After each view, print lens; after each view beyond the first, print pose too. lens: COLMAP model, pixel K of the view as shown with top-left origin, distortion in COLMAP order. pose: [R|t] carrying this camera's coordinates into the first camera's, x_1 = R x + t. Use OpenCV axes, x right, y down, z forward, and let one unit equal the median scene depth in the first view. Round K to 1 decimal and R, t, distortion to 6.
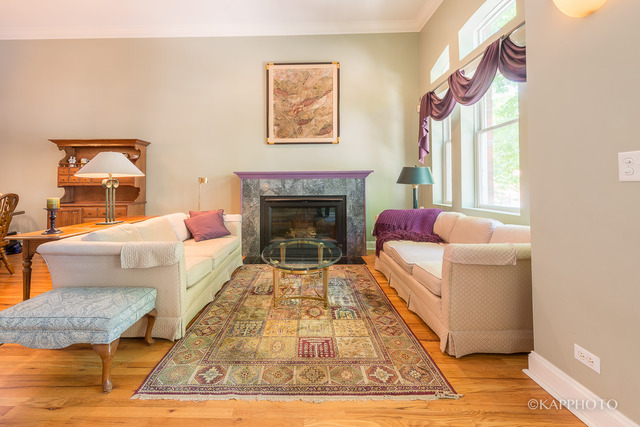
lens RADIAL K [[312.3, 0, 364.4], [0, 312.3, 178.3], [0, 0, 1]] dist [0.024833, -0.006204]
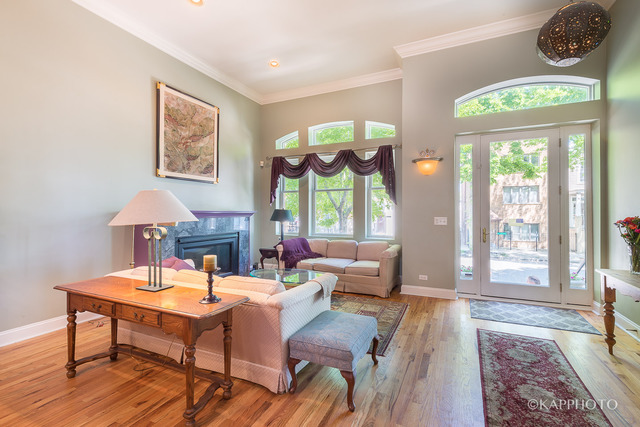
lens RADIAL K [[273.8, 0, 343.0], [0, 273.8, 213.1], [0, 0, 1]] dist [0.001857, -0.000261]
pose [[0.378411, 0.009723, 0.925587, -0.887752], [-0.032908, 0.999454, 0.002956, -0.032016], [-0.925053, -0.031578, 0.378524, 0.274565]]
